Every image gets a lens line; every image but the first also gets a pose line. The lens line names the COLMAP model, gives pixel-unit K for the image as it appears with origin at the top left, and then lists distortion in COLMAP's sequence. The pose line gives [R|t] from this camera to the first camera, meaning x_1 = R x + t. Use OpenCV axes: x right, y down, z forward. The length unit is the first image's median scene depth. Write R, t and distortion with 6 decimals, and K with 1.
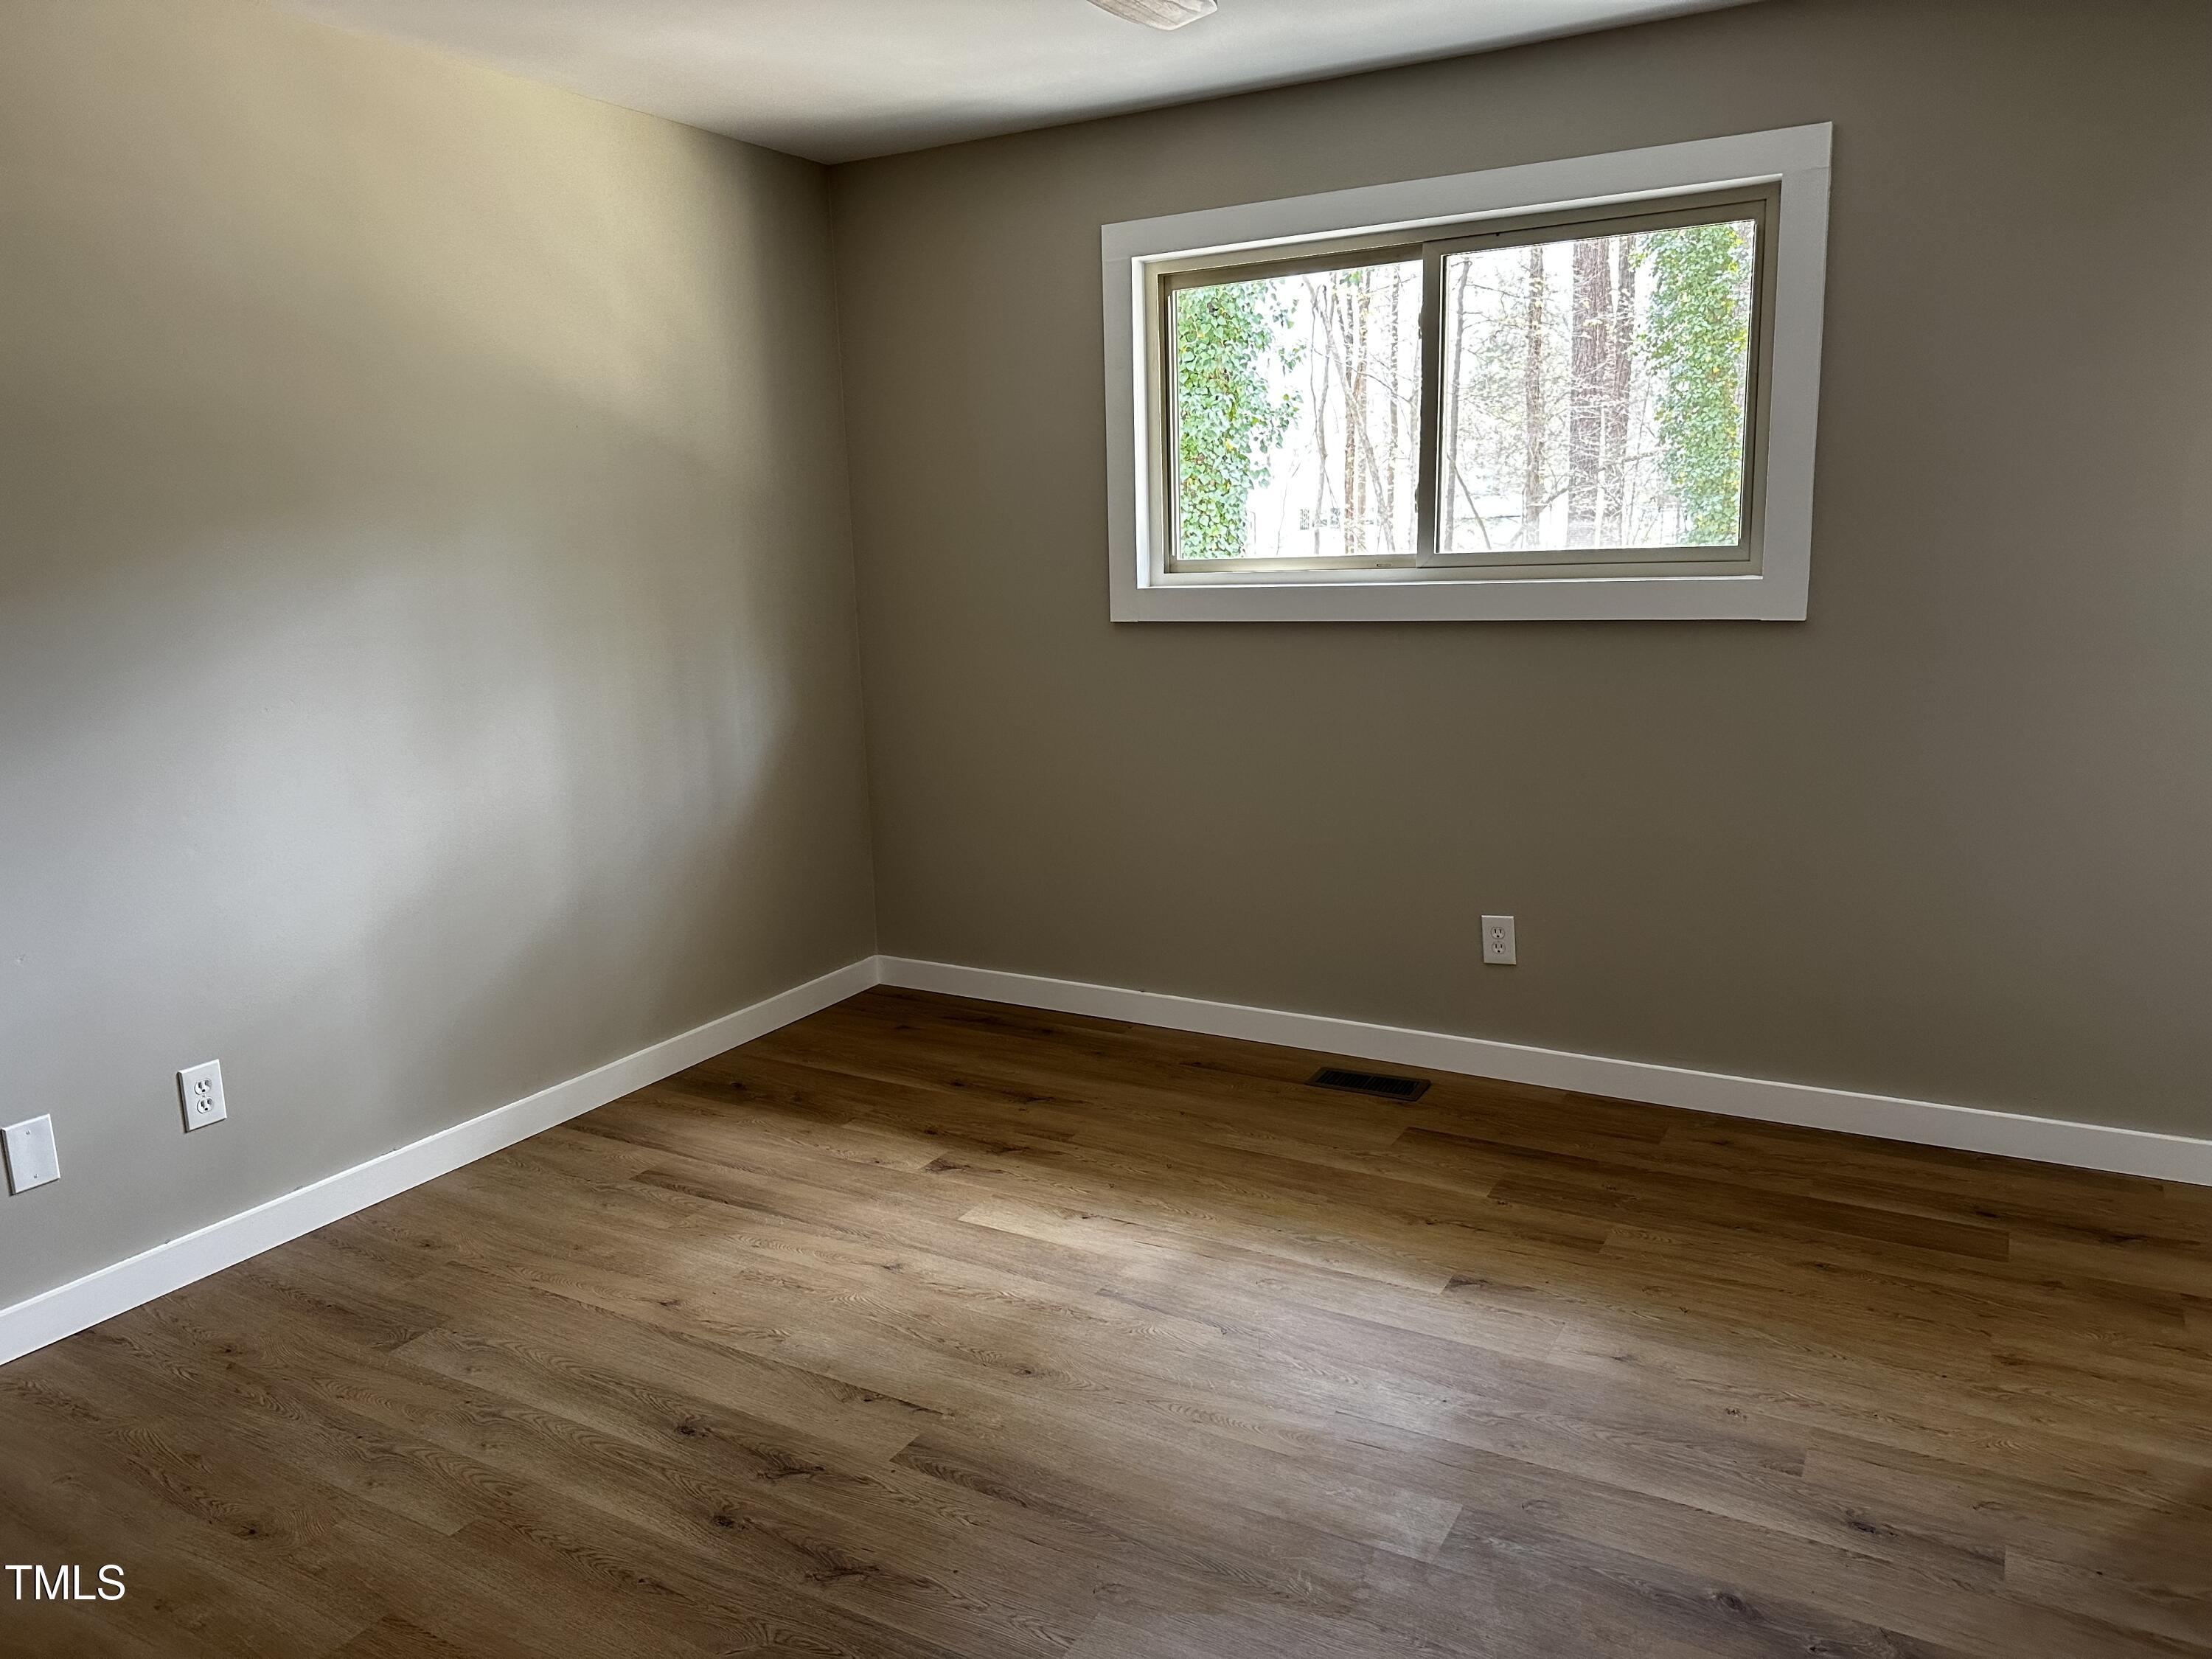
lens RADIAL K [[1569.6, 0, 1104.9], [0, 1569.6, 826.0], [0, 0, 1]] dist [0.024449, -0.014202]
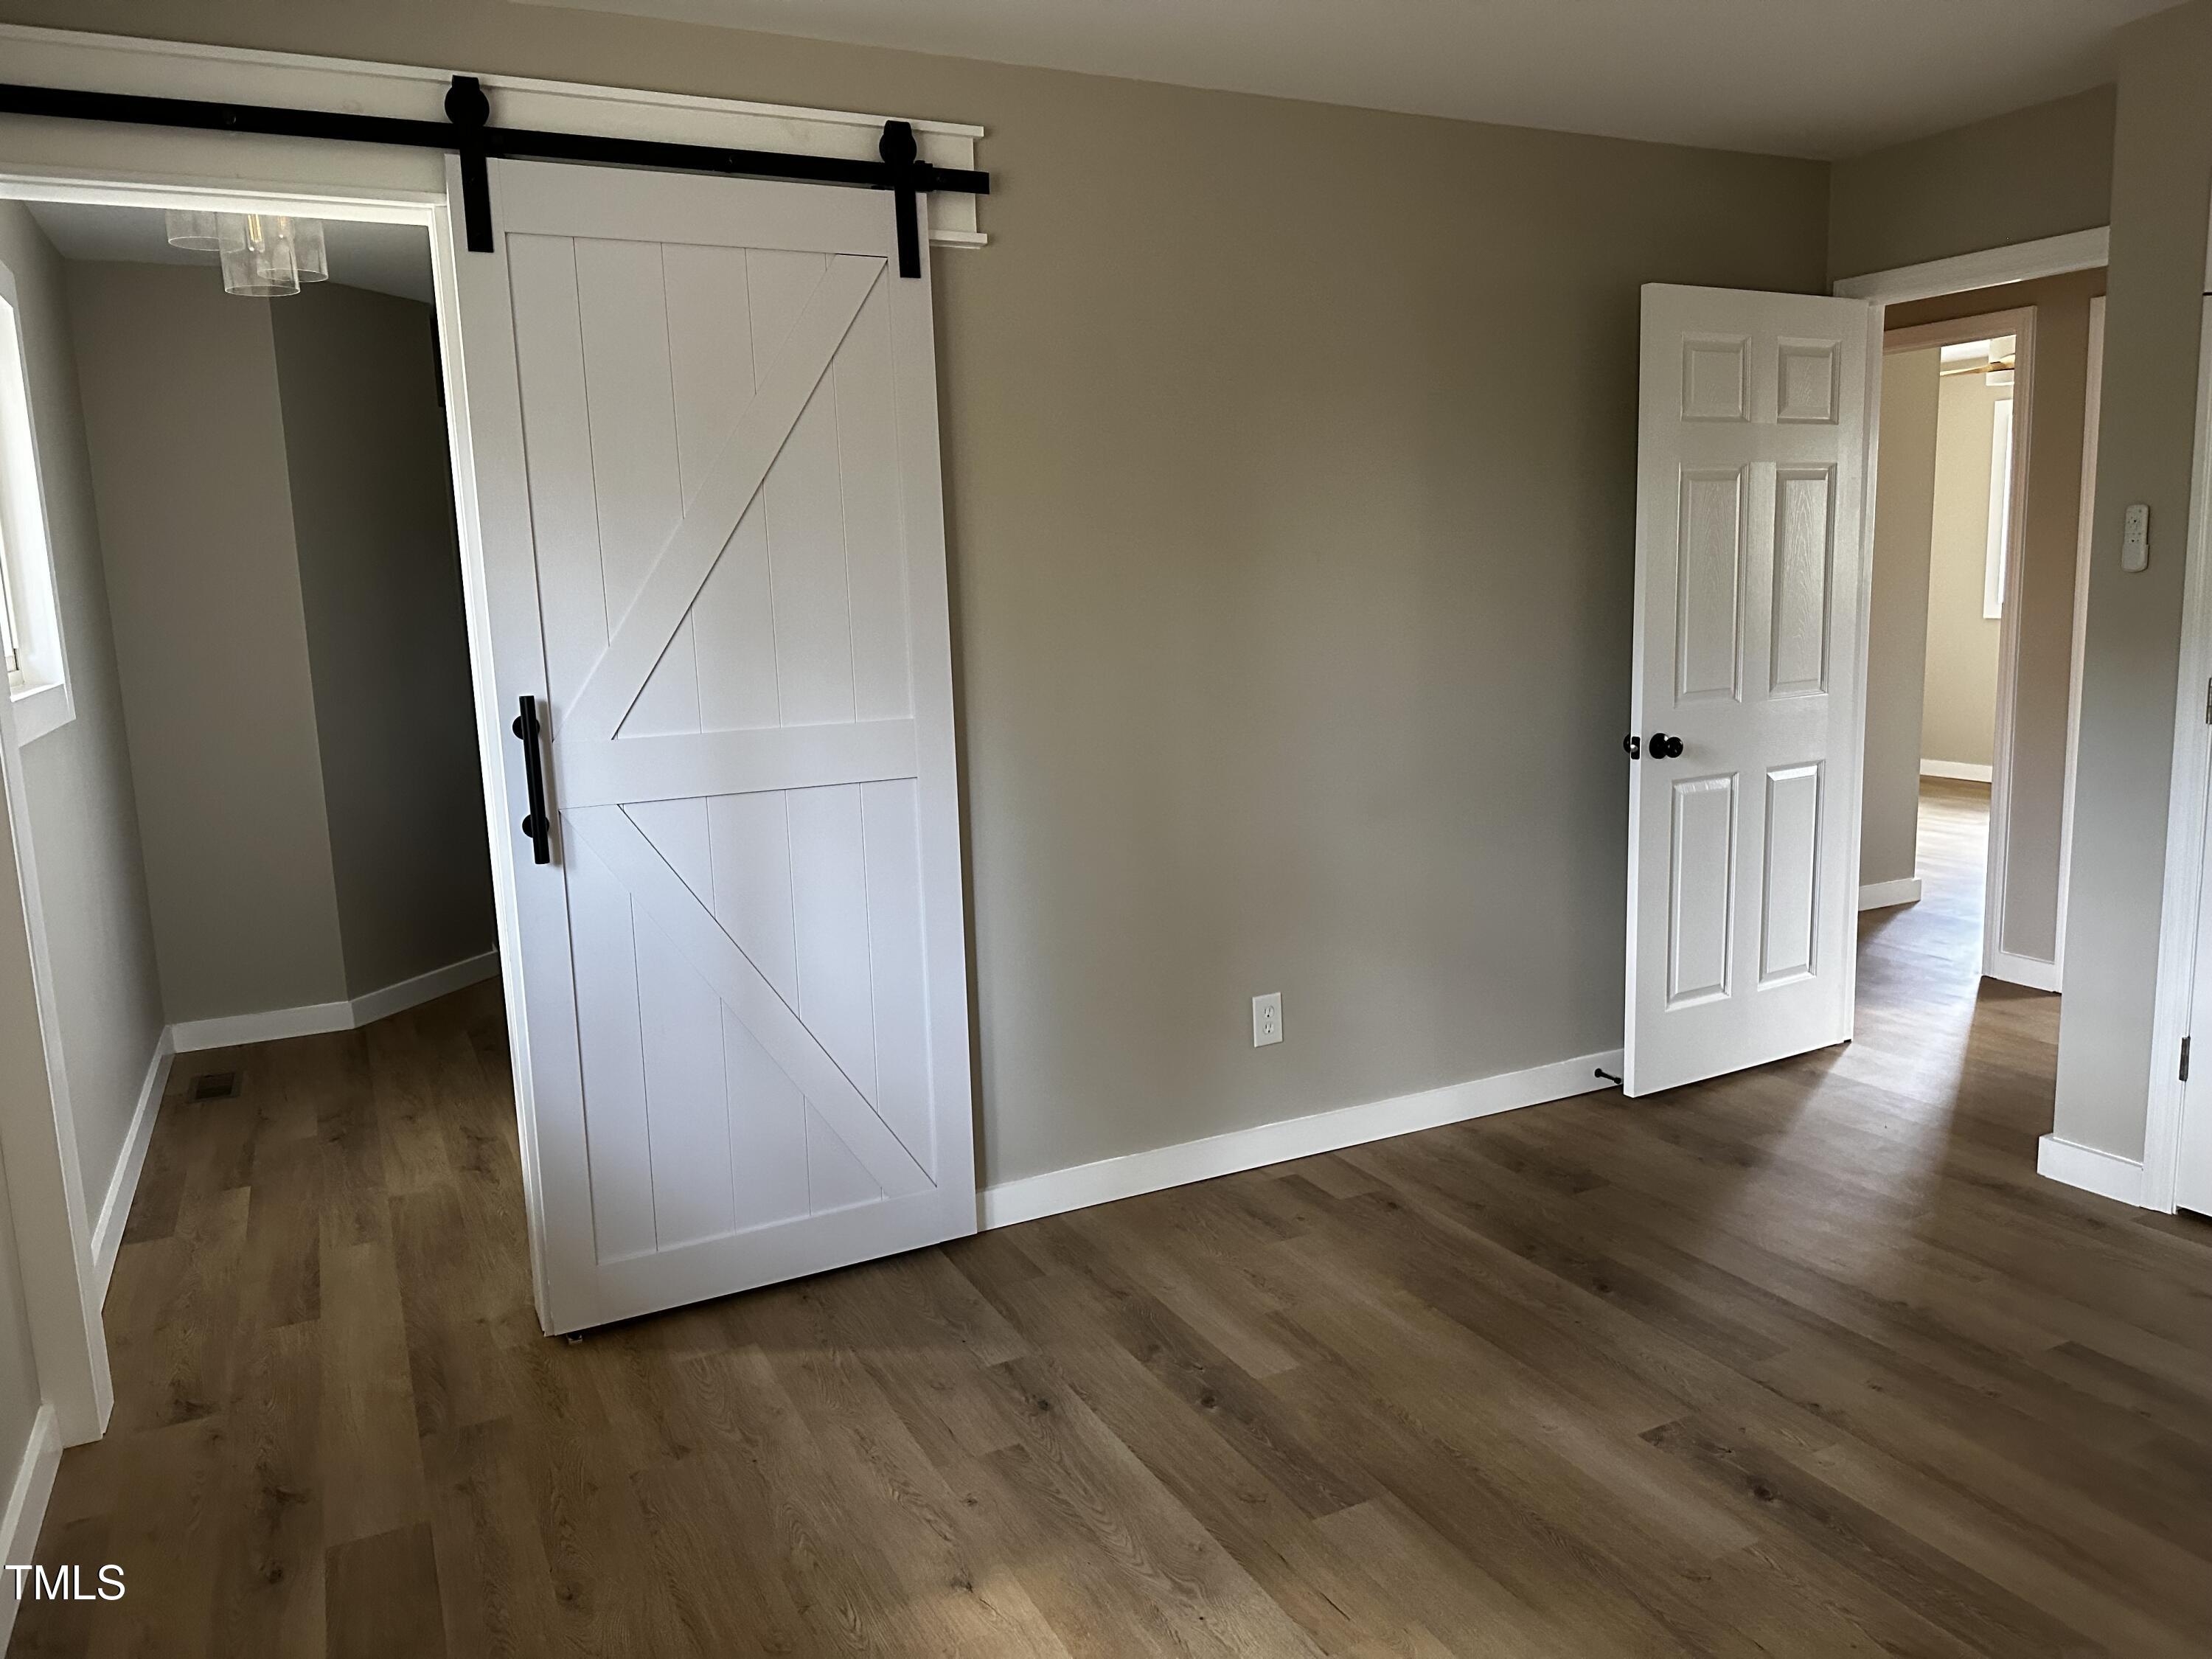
lens RADIAL K [[1569.6, 0, 1108.1], [0, 1569.6, 828.2], [0, 0, 1]] dist [0.024449, -0.014202]
pose [[-0.835248, -0.033671, 0.548842, -0.195362], [0.159152, 0.940598, 0.299909, -0.300349], [-0.526338, 0.337848, -0.780274, 1.570891]]
